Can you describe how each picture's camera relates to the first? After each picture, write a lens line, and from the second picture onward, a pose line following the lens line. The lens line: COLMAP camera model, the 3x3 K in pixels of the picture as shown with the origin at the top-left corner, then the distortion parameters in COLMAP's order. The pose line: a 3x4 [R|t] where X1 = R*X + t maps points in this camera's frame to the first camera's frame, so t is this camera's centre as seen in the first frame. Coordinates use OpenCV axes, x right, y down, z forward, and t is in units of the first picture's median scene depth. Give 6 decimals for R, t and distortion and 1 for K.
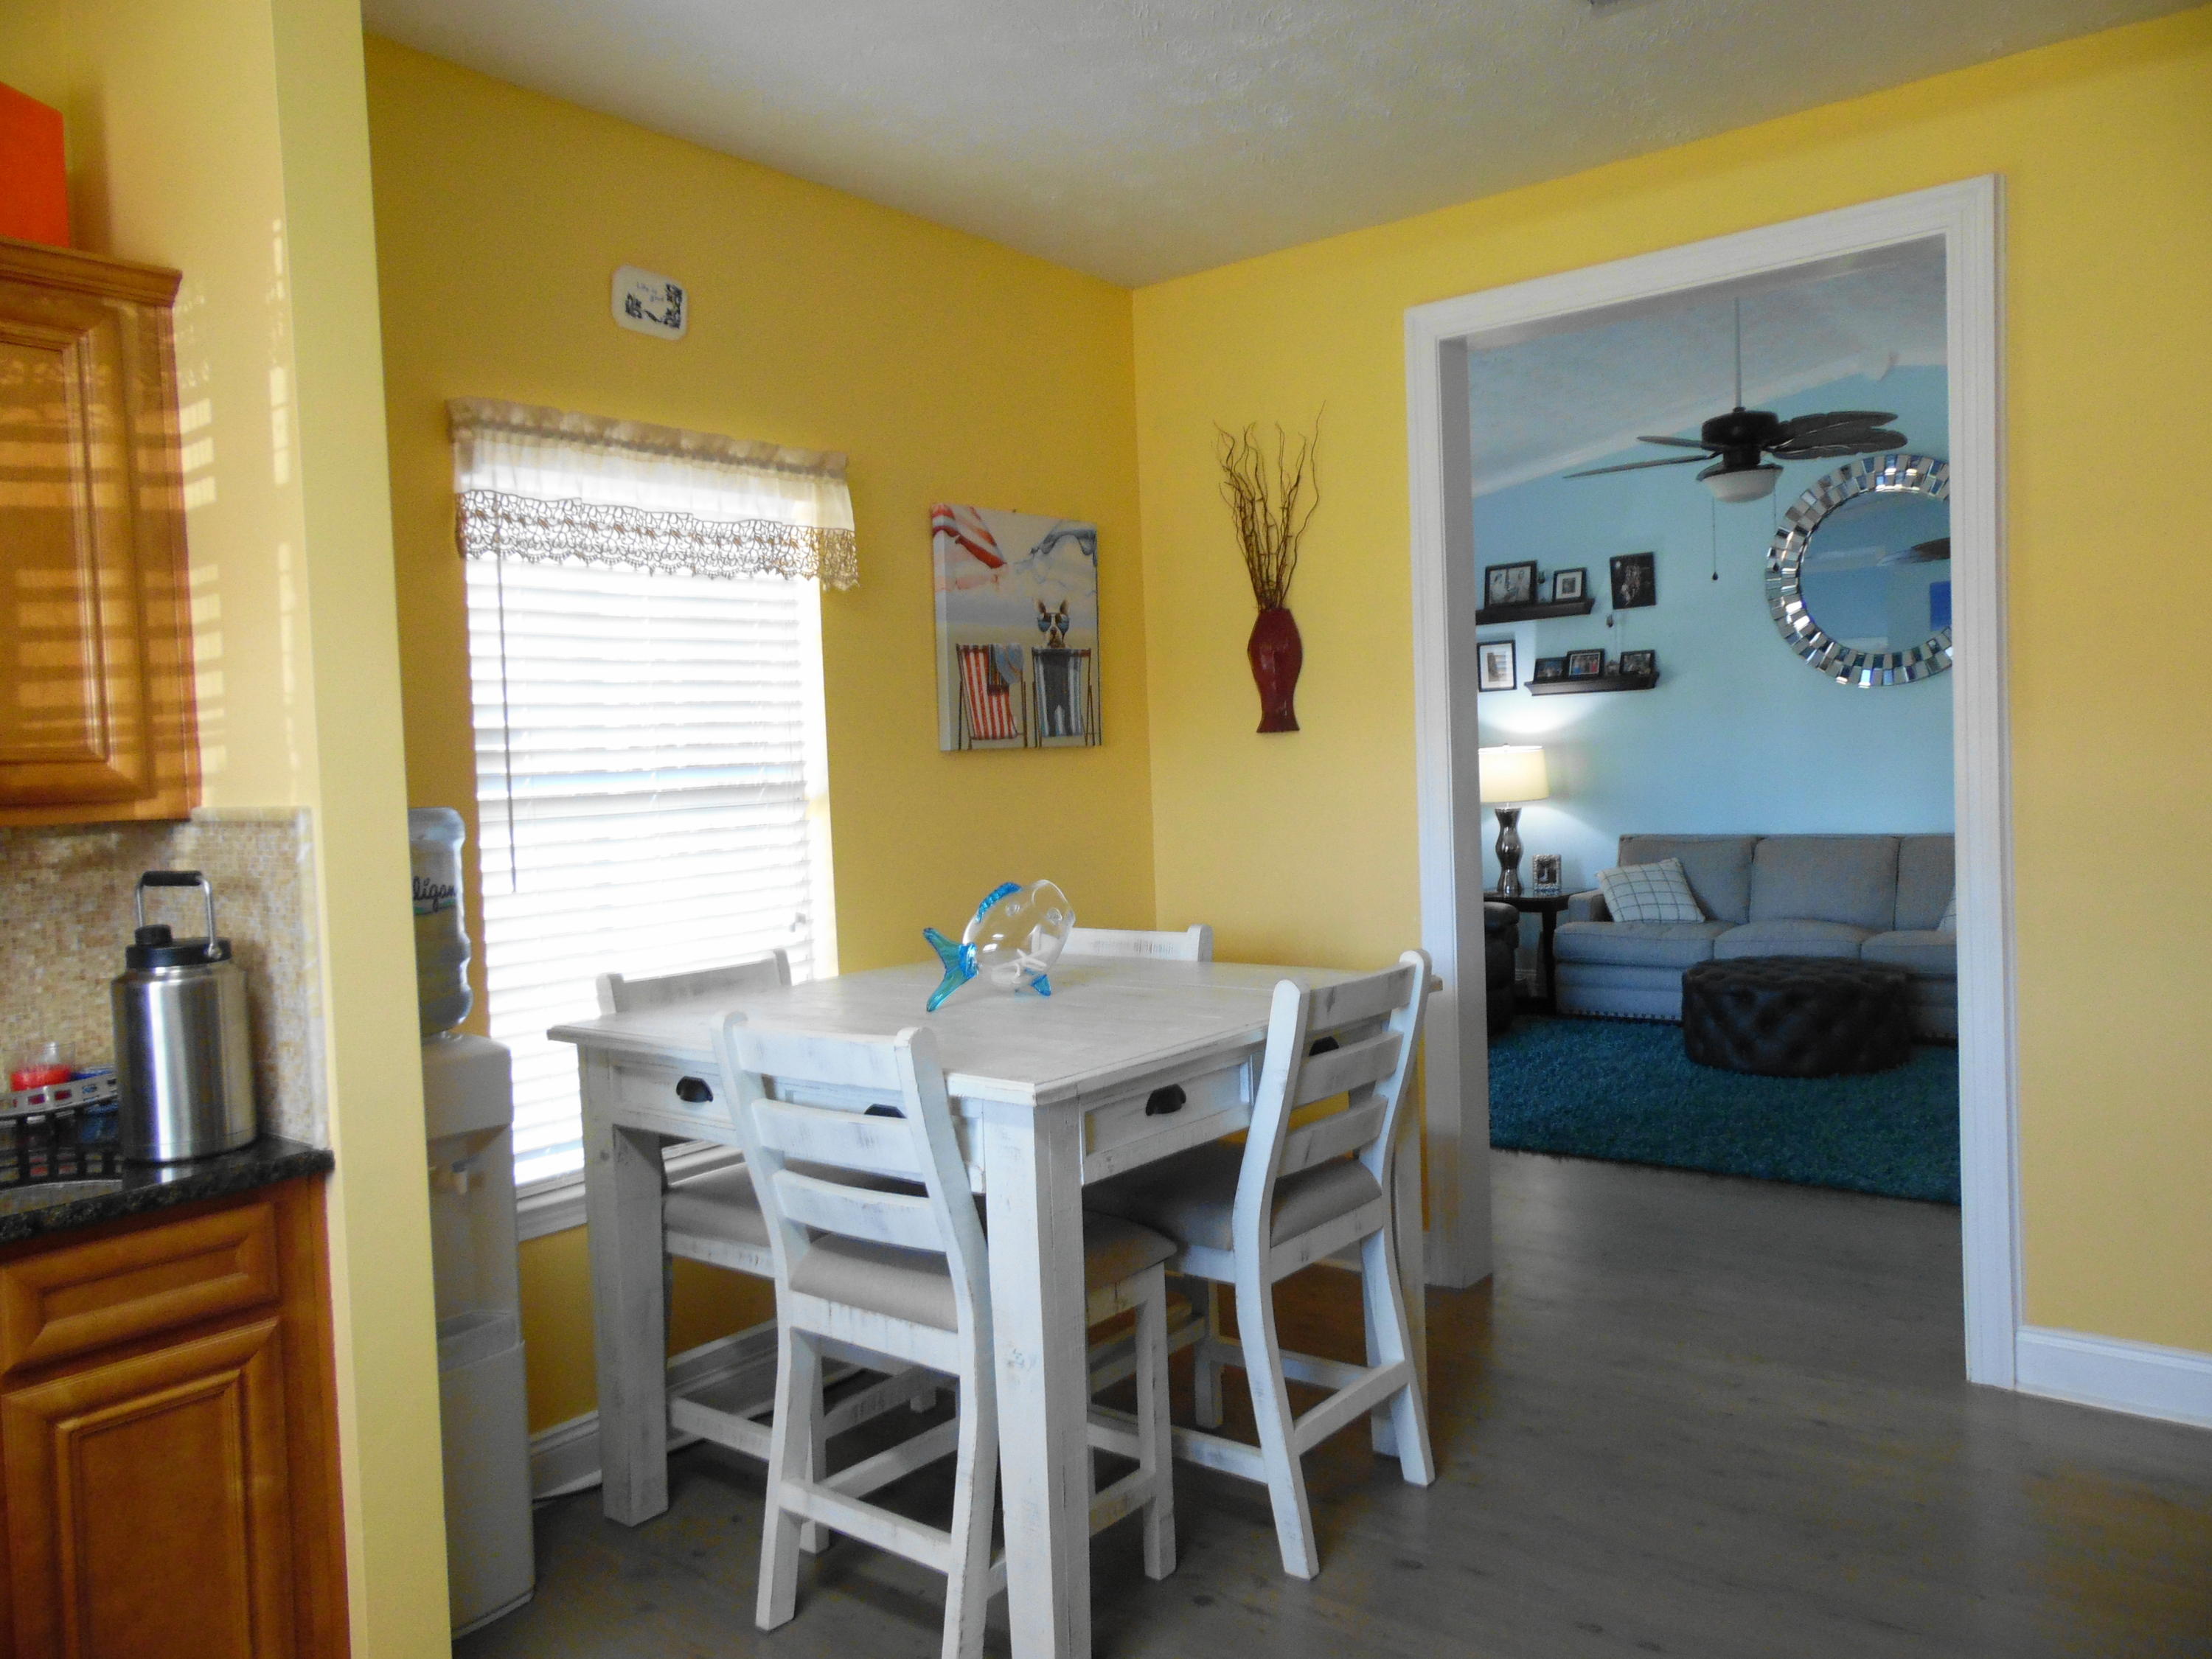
lens RADIAL K [[1661.3, 0, 1117.8], [0, 1661.3, 830.1], [0, 0, 1]] dist [-0.026781, 0.025935]
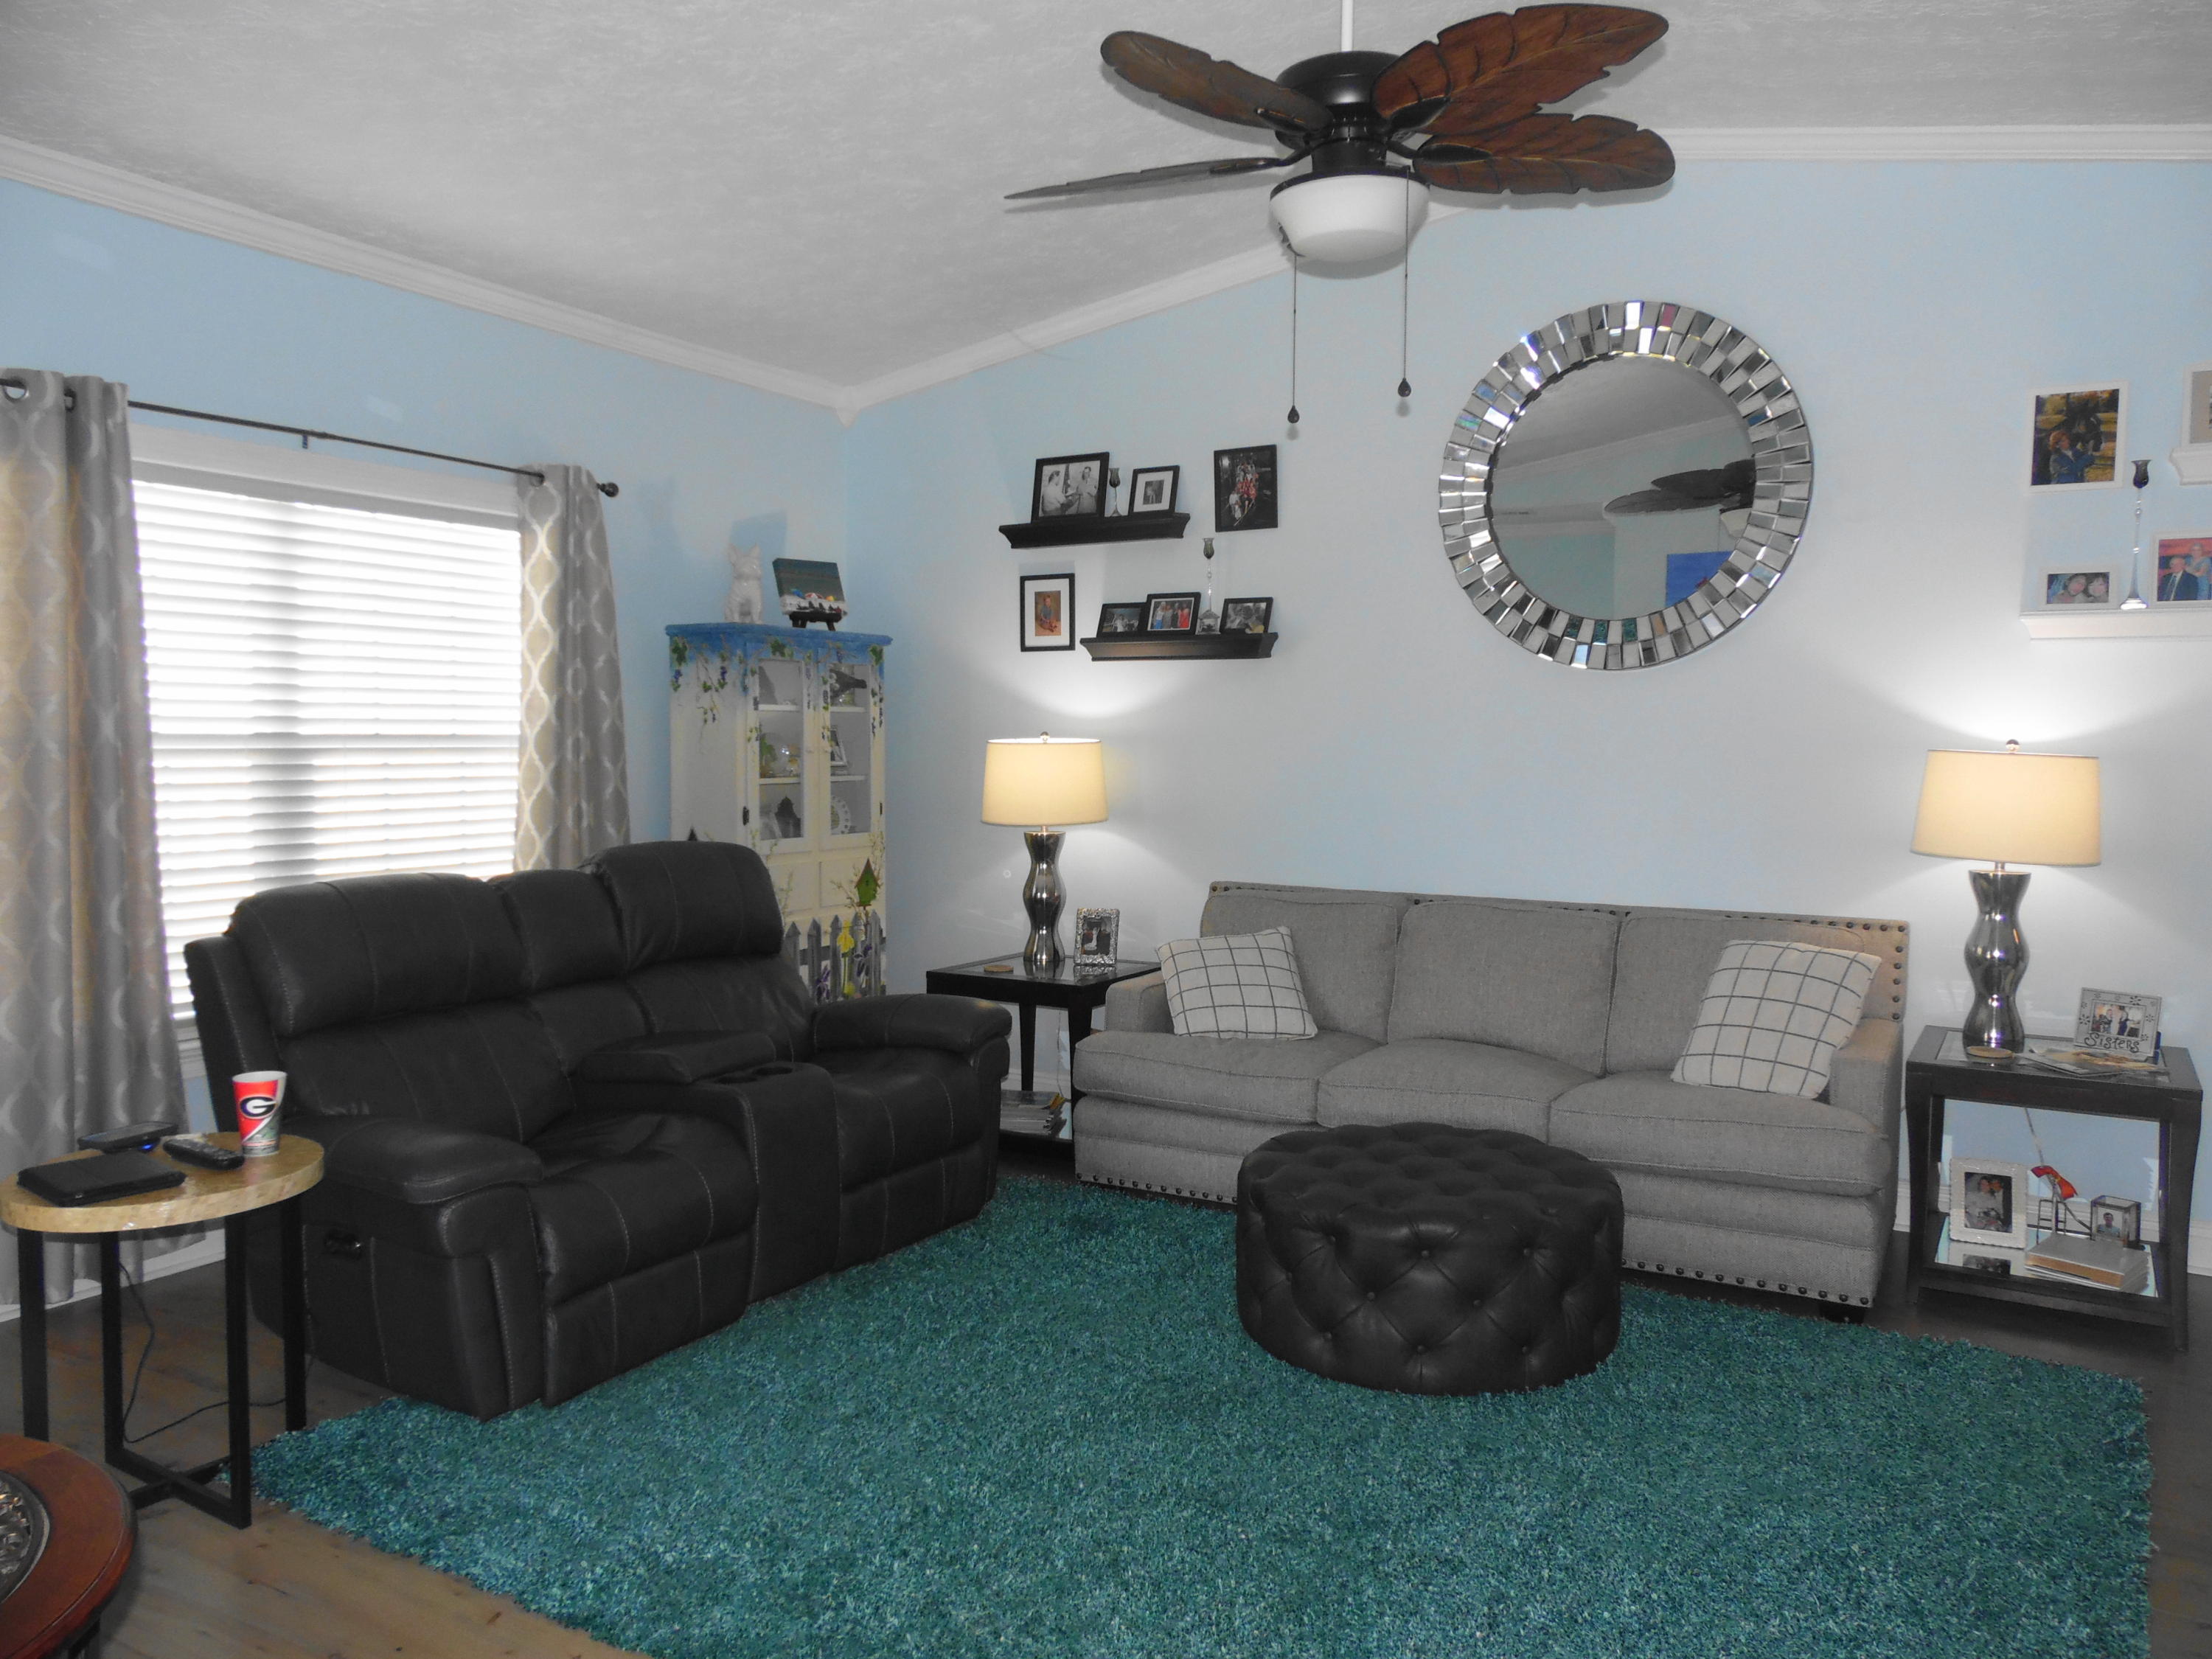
lens RADIAL K [[1661.3, 0, 1093.3], [0, 1661.3, 835.4], [0, 0, 1]] dist [-0.026781, 0.025935]
pose [[0.990719, 0.031477, 0.132230, 0.170424], [-0.036127, 0.998805, 0.032913, -0.034568], [-0.131036, -0.037384, 0.990673, 0.361825]]
